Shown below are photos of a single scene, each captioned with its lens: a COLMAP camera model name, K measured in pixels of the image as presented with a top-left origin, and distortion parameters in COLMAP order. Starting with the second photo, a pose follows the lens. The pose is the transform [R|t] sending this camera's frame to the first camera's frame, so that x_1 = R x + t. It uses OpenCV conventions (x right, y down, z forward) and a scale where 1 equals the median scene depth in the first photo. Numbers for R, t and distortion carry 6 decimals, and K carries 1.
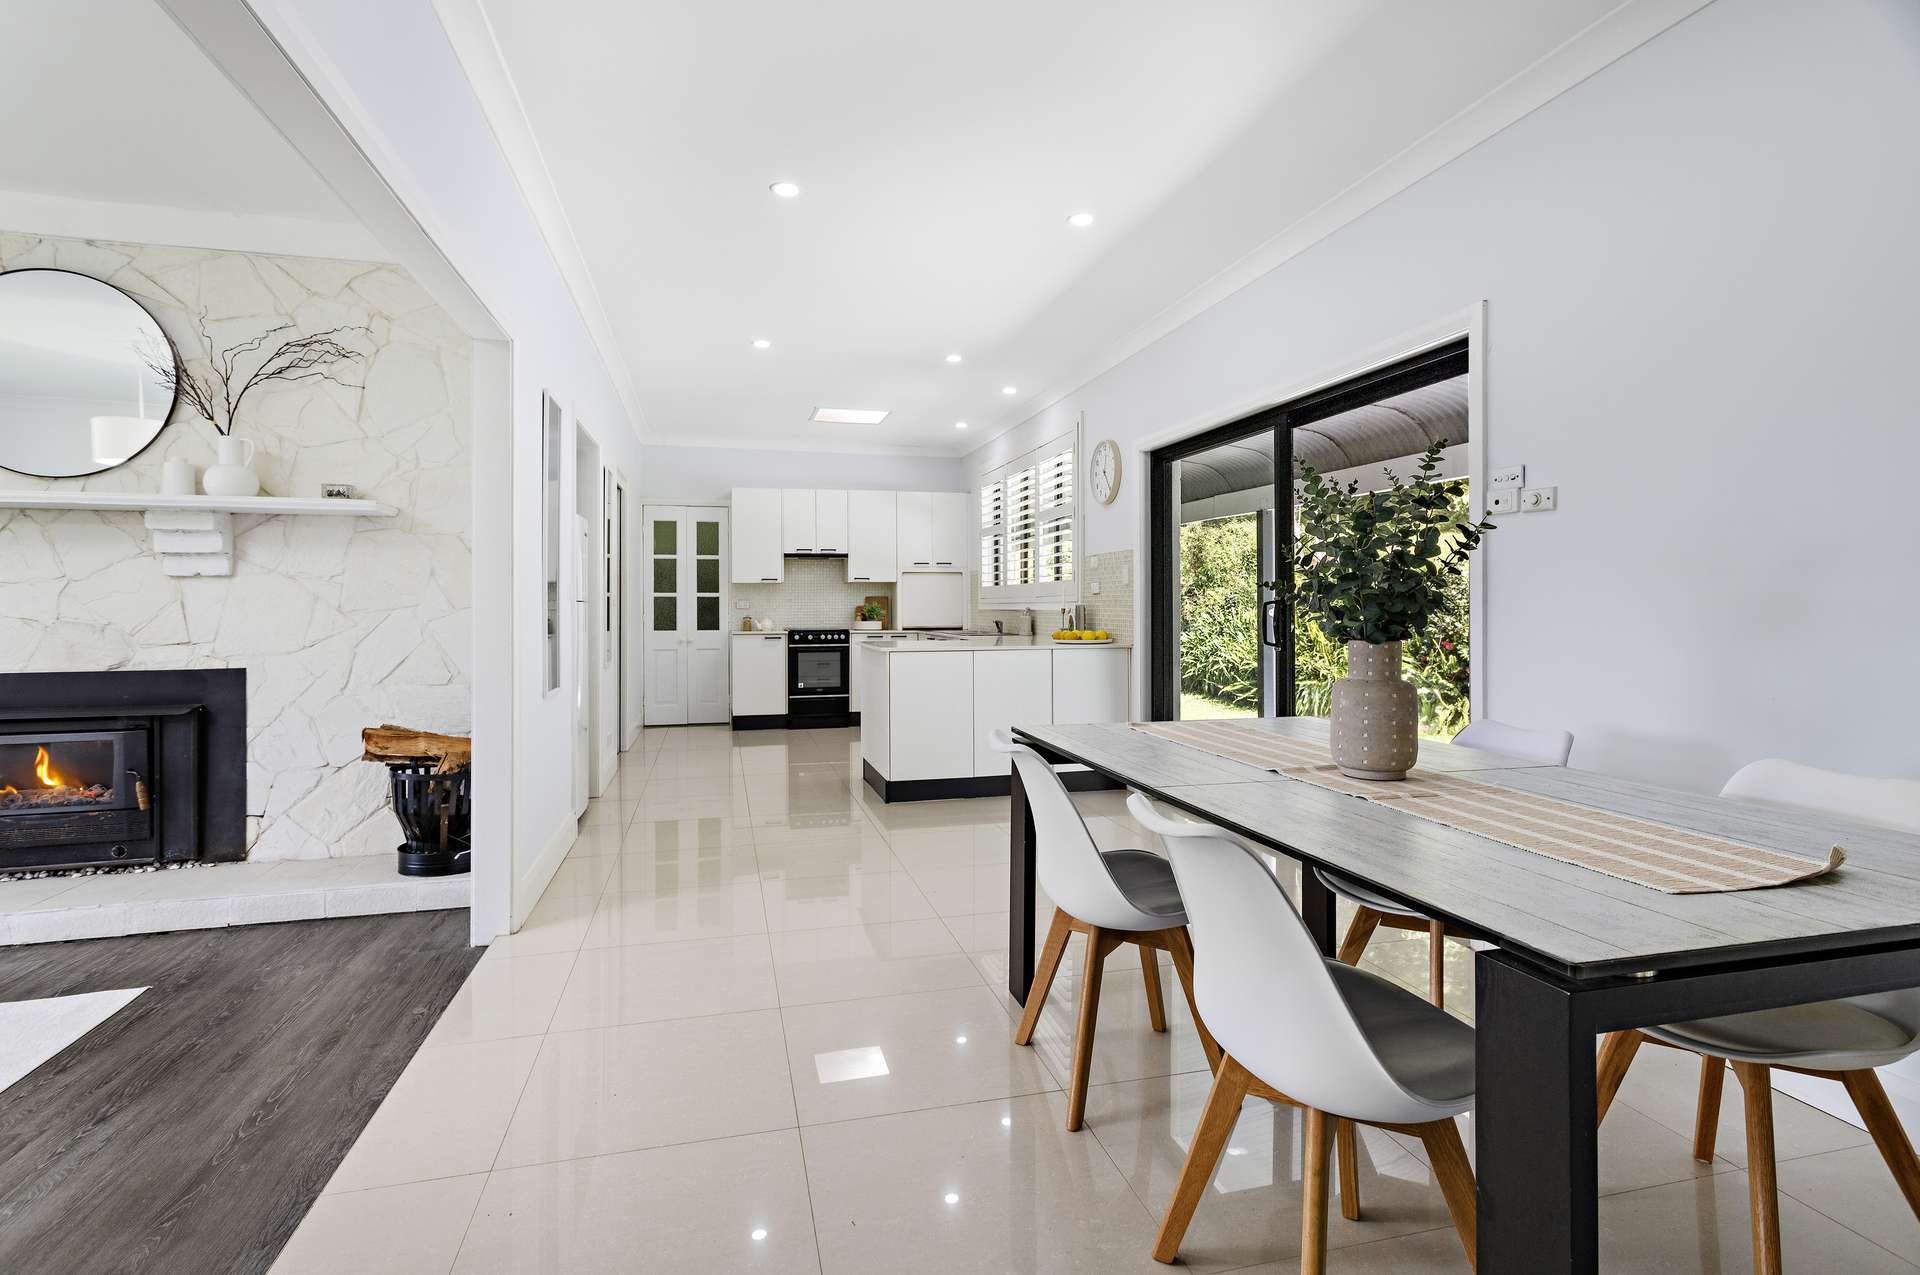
lens RADIAL K [[911.0, 0, 955.8], [0, 911.0, 602.6], [0, 0, 1]] dist [0.003861, 0.001130]
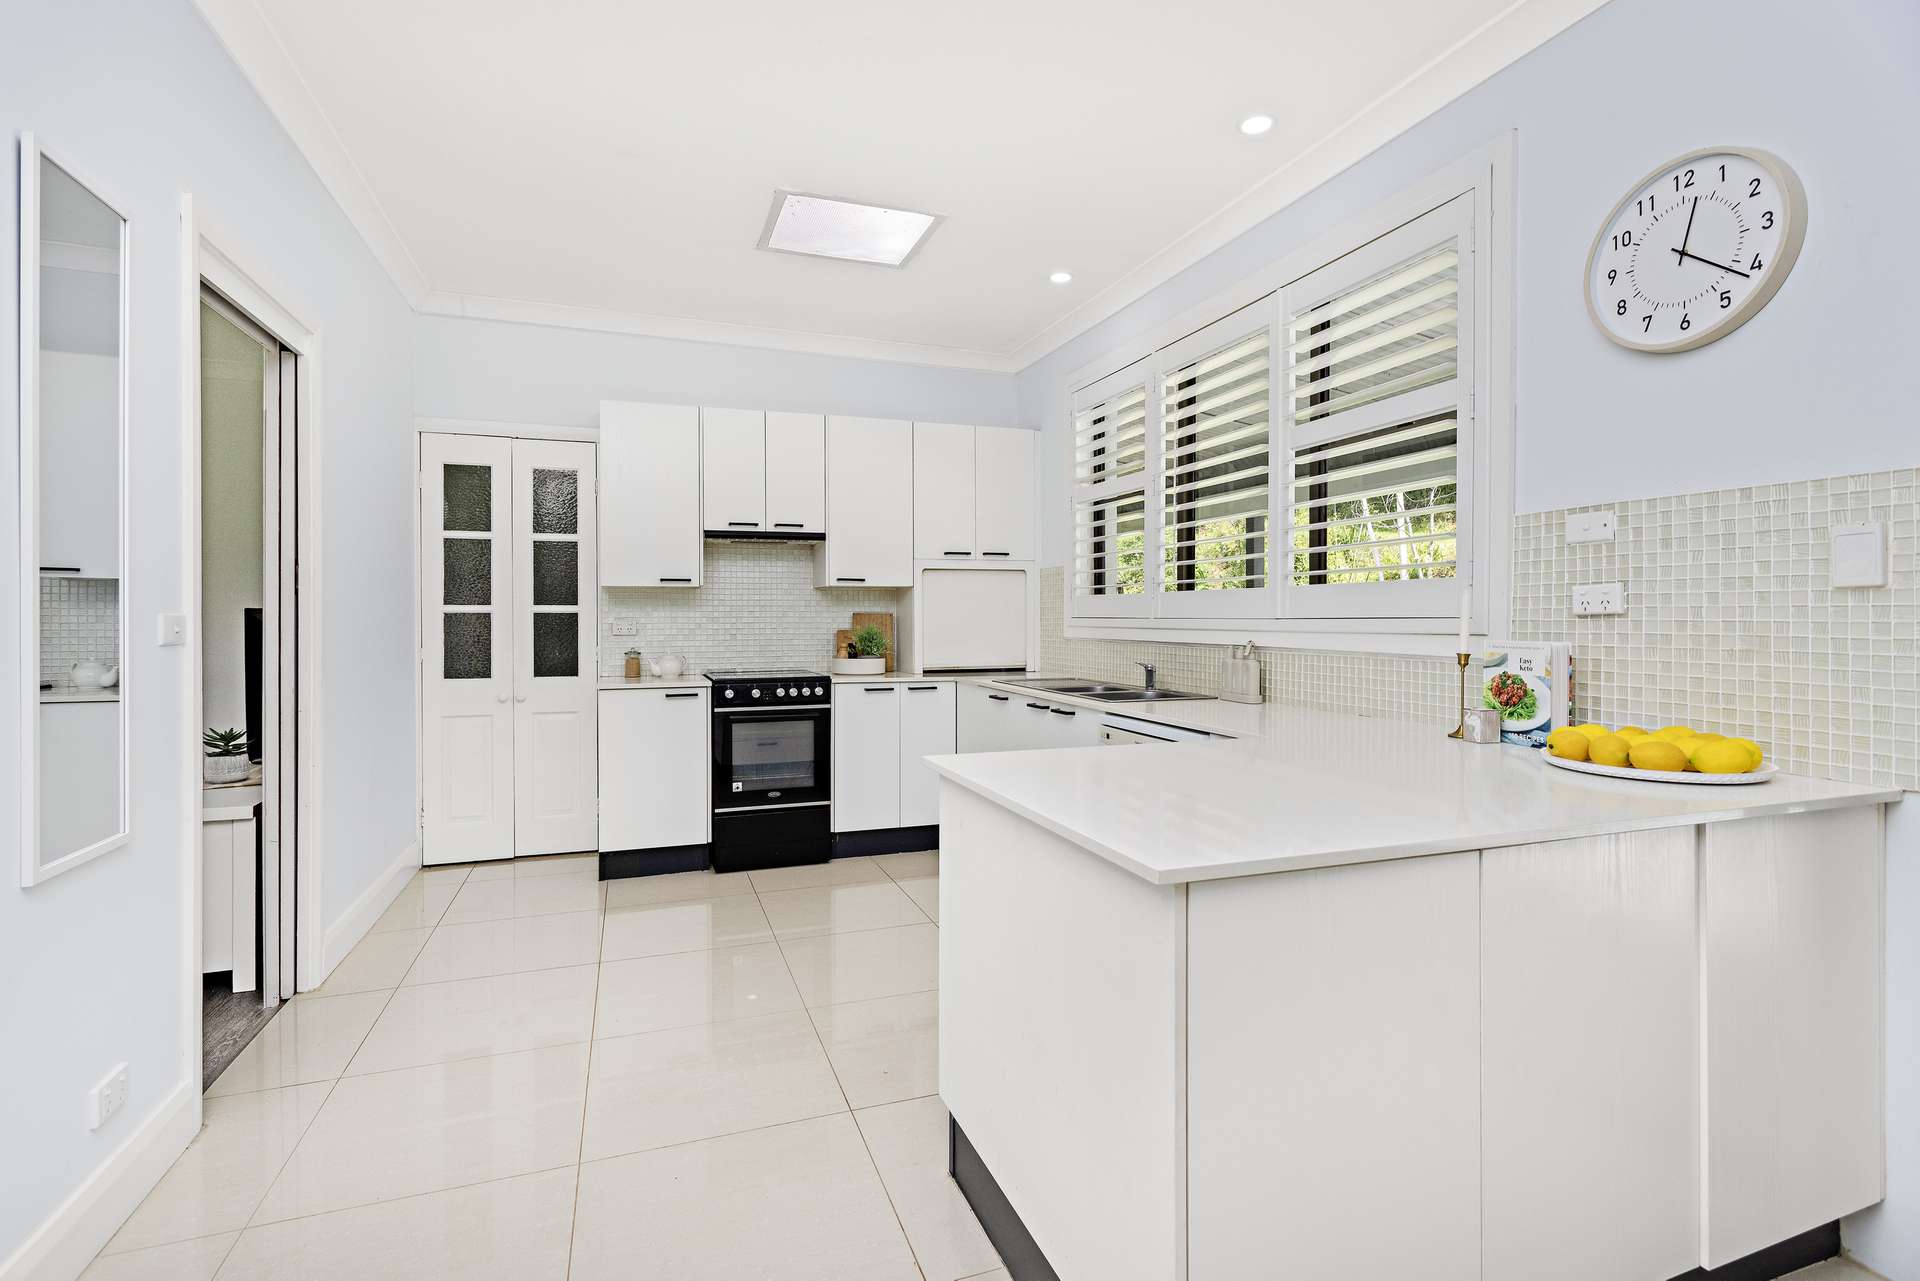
lens RADIAL K [[911.0, 0, 955.8], [0, 911.0, 628.7], [0, 0, 1]] dist [0.003861, 0.001130]
pose [[0.996370, 0.001622, 0.085110, -0.091829], [-0.003051, 0.999856, 0.016664, -0.006994], [-0.085071, -0.016863, 0.996232, 0.481905]]
